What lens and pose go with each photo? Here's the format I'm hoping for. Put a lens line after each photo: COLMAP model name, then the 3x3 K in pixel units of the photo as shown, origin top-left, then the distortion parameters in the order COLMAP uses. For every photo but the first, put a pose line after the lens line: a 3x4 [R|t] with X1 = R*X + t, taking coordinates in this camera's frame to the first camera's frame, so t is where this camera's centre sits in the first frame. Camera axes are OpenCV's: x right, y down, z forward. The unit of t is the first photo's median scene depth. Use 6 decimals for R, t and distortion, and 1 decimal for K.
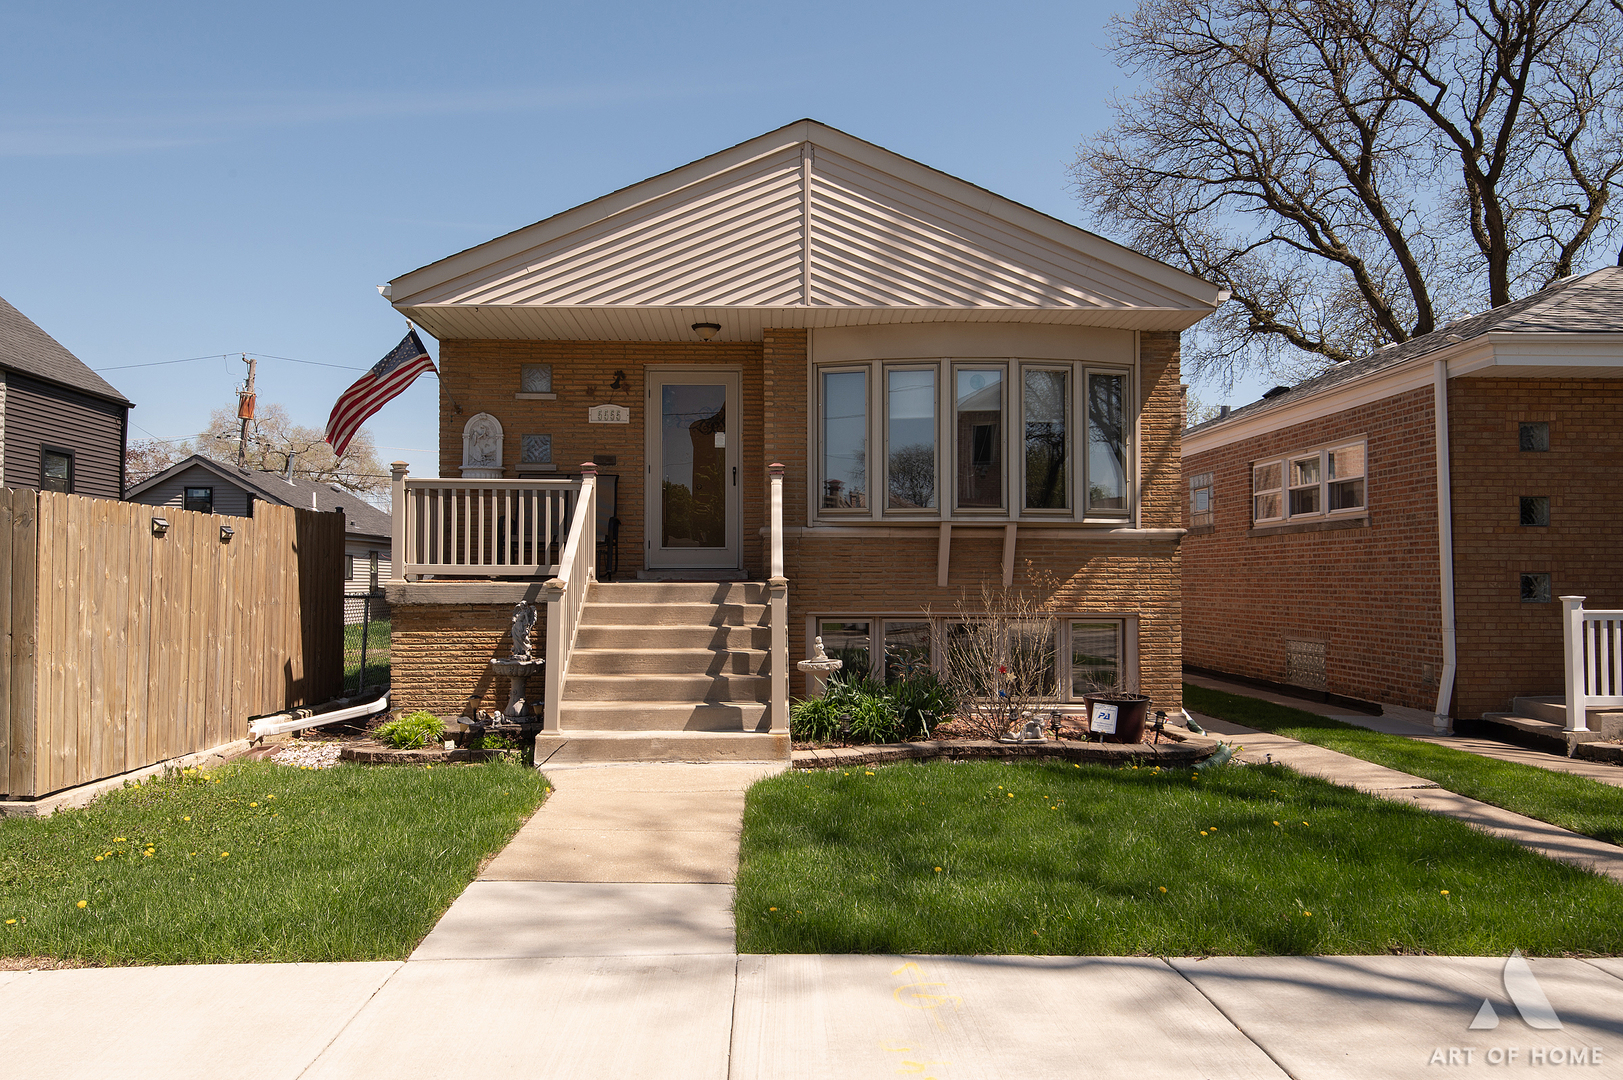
lens RADIAL K [[1194.2, 0, 808.7], [0, 1194.2, 539.9], [0, 0, 1]] dist [0.008311, 0.002797]
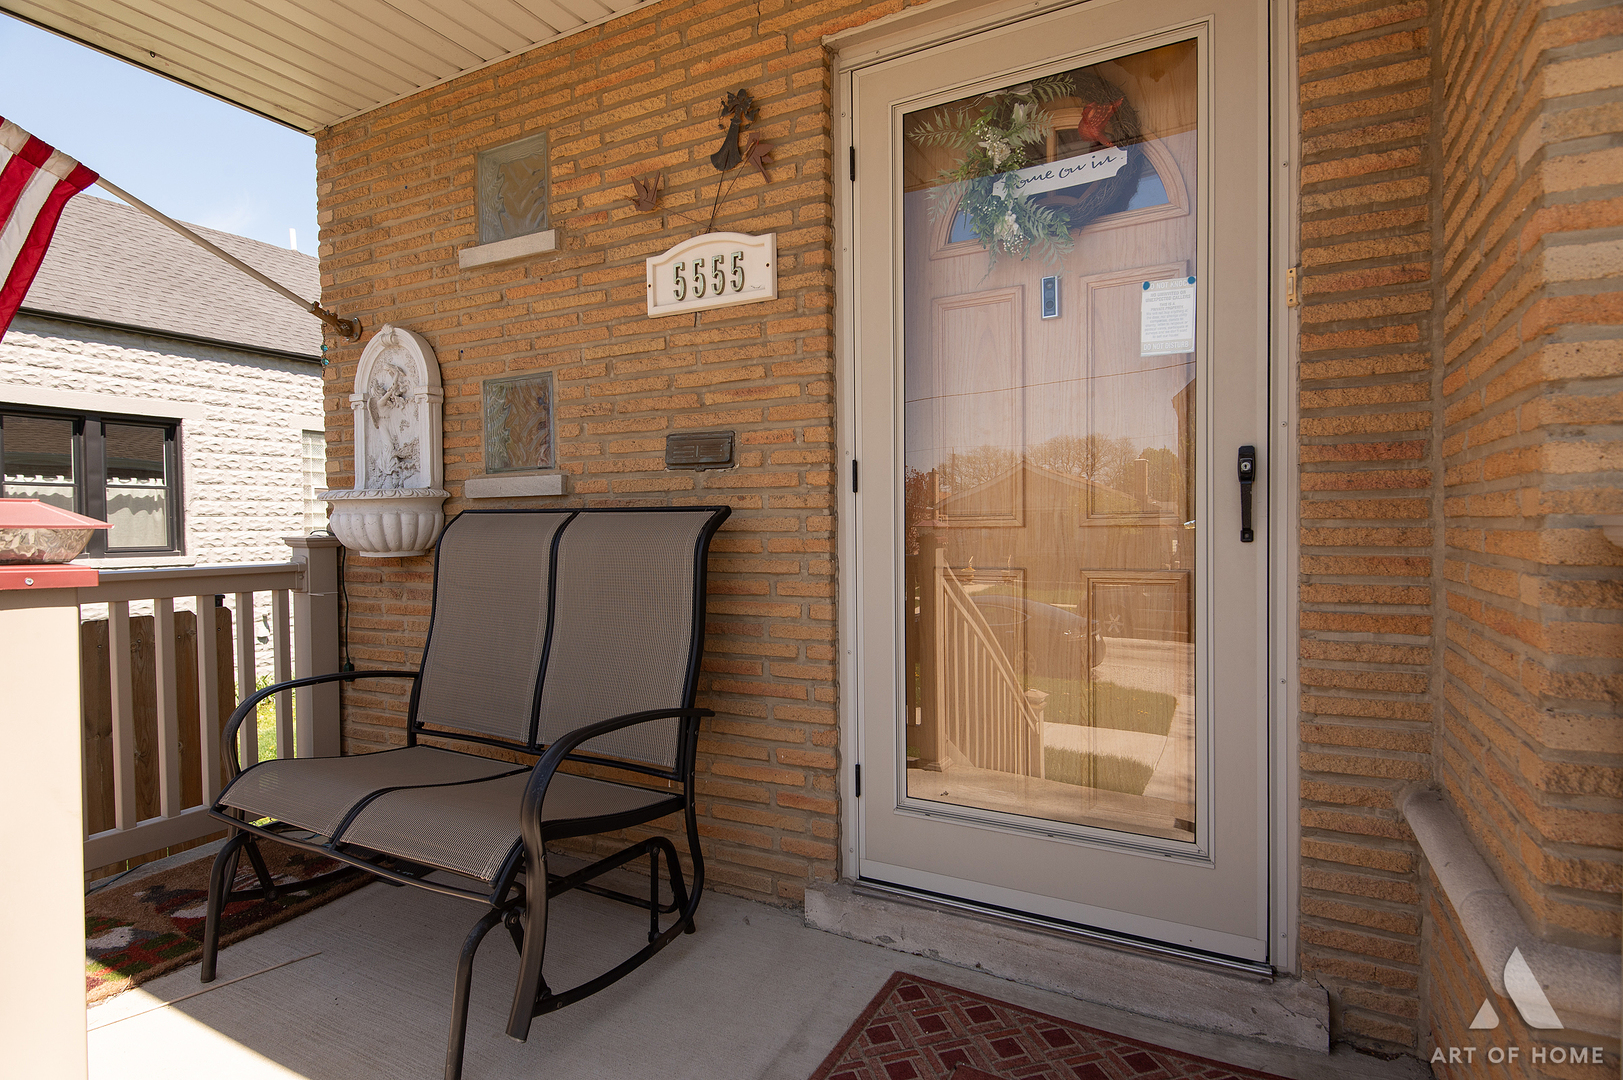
lens RADIAL K [[851.7, 0, 803.9], [0, 851.7, 549.3], [0, 0, 1]] dist [0.001213, -0.000297]
pose [[0.859028, 0.002733, -0.511921, -0.058181], [0.028873, 0.998135, 0.053778, -0.058697], [0.511113, -0.060977, 0.857348, 0.921906]]
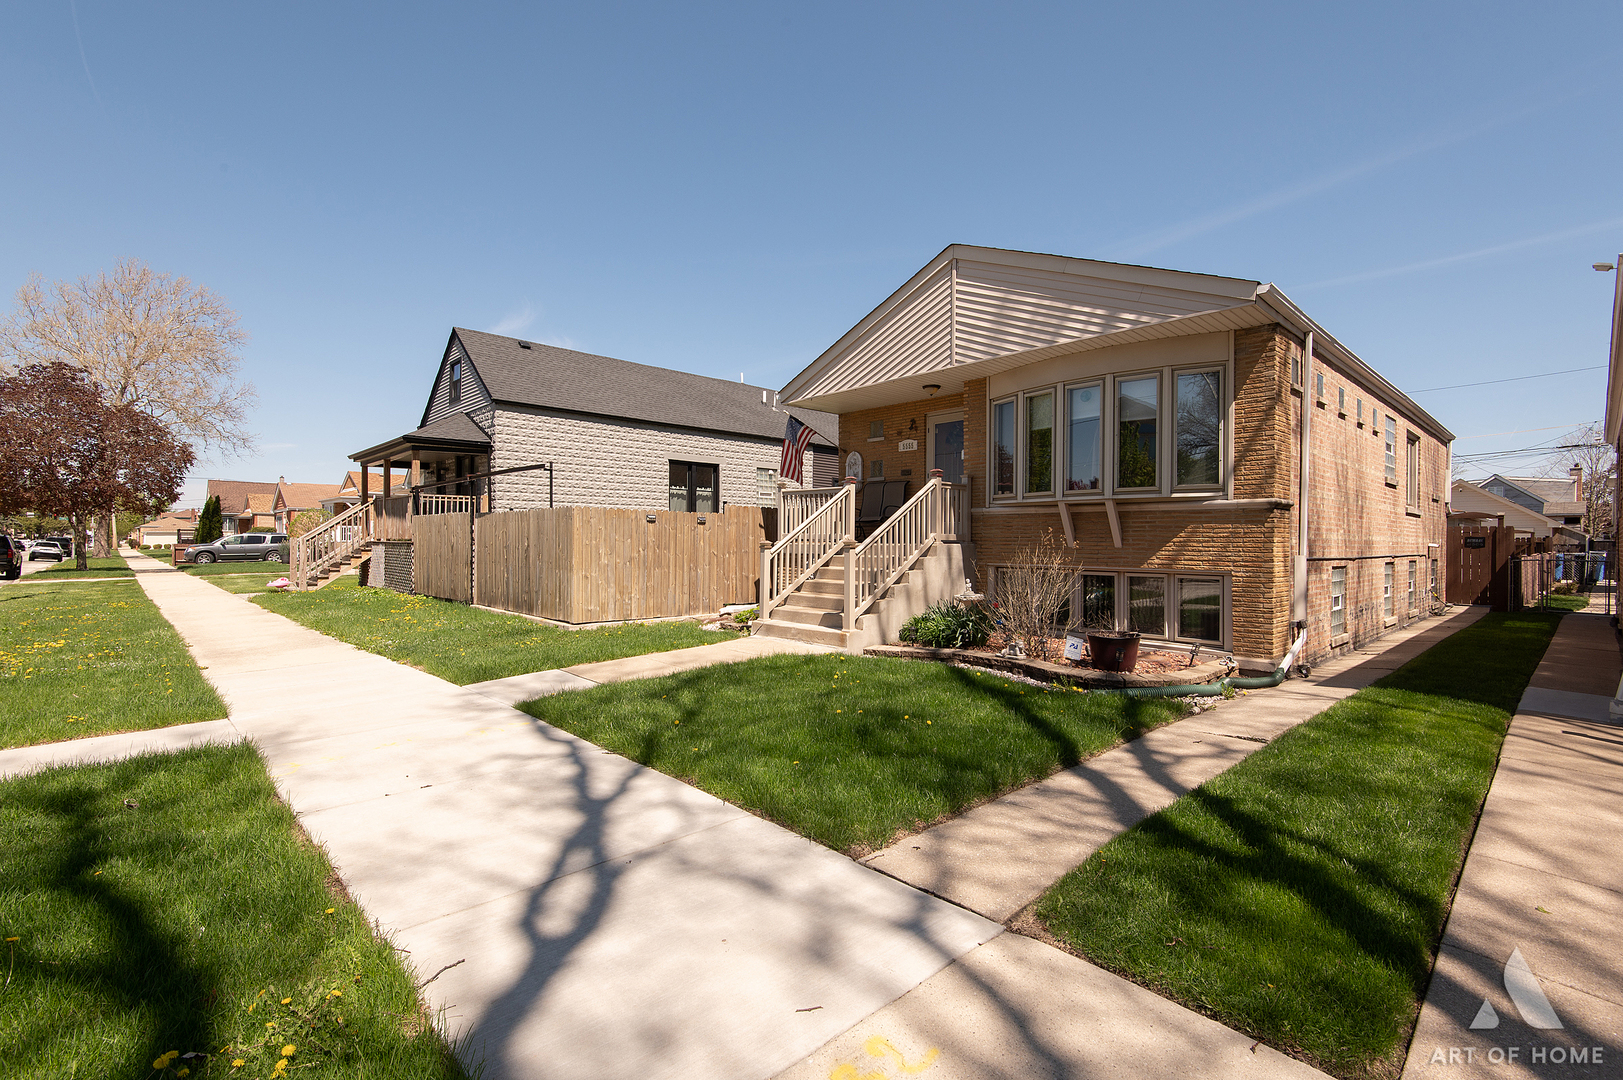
lens RADIAL K [[721.6, 0, 808.1], [0, 721.6, 544.1], [0, 0, 1]] dist [0.001882, -0.005092]
pose [[0.653086, 0.005096, -0.757267, 0.569548], [0.021328, 0.999457, 0.025120, 0.007735], [0.756983, -0.032556, 0.652623, 0.231045]]
